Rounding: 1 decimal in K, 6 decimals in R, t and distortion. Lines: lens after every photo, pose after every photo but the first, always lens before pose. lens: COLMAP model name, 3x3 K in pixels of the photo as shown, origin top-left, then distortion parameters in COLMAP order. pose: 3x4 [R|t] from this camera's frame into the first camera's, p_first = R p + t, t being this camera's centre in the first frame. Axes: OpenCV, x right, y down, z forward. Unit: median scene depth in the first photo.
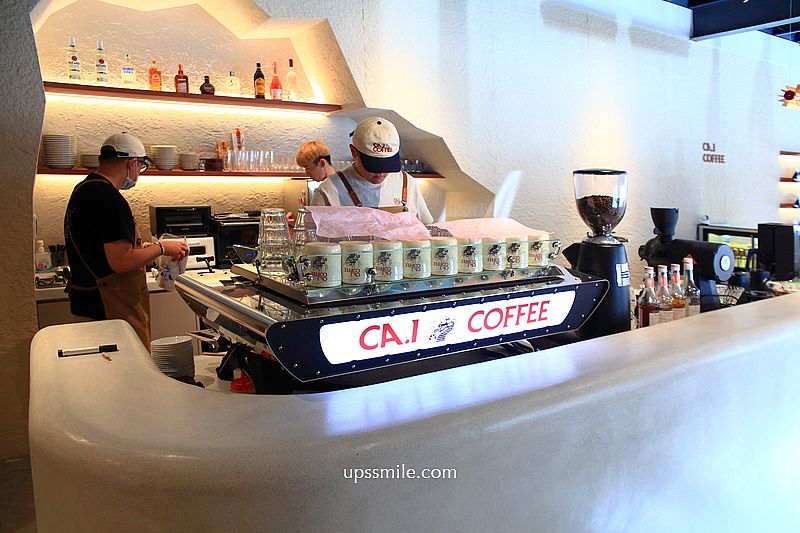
lens RADIAL K [[596.3, 0, 400.0], [0, 596.3, 266.5], [0, 0, 1]] dist [-0.113441, 0.091674]
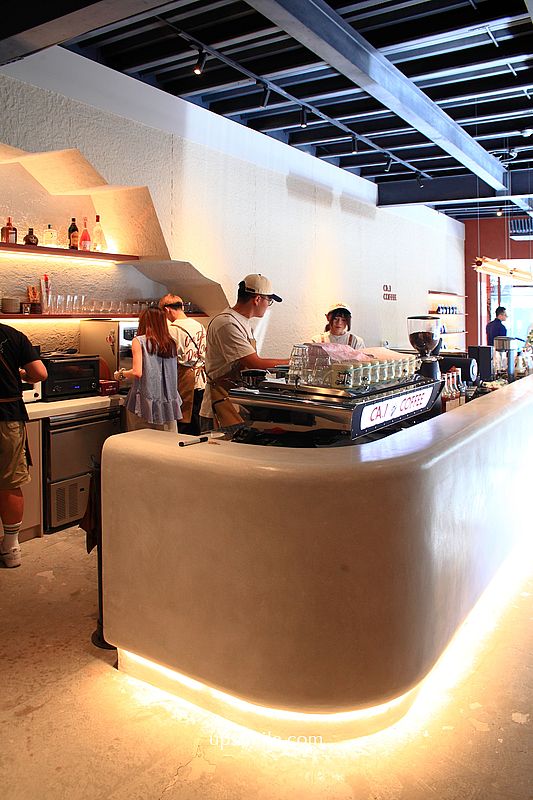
lens RADIAL K [[596.3, 0, 266.5], [0, 596.3, 400.0], [0, 0, 1]] dist [-0.113441, 0.091674]
pose [[0.927958, -0.061513, 0.367574, -0.325464], [0.060581, 0.998064, 0.014087, 0.010008], [-0.367729, 0.009196, 0.929888, -0.181143]]
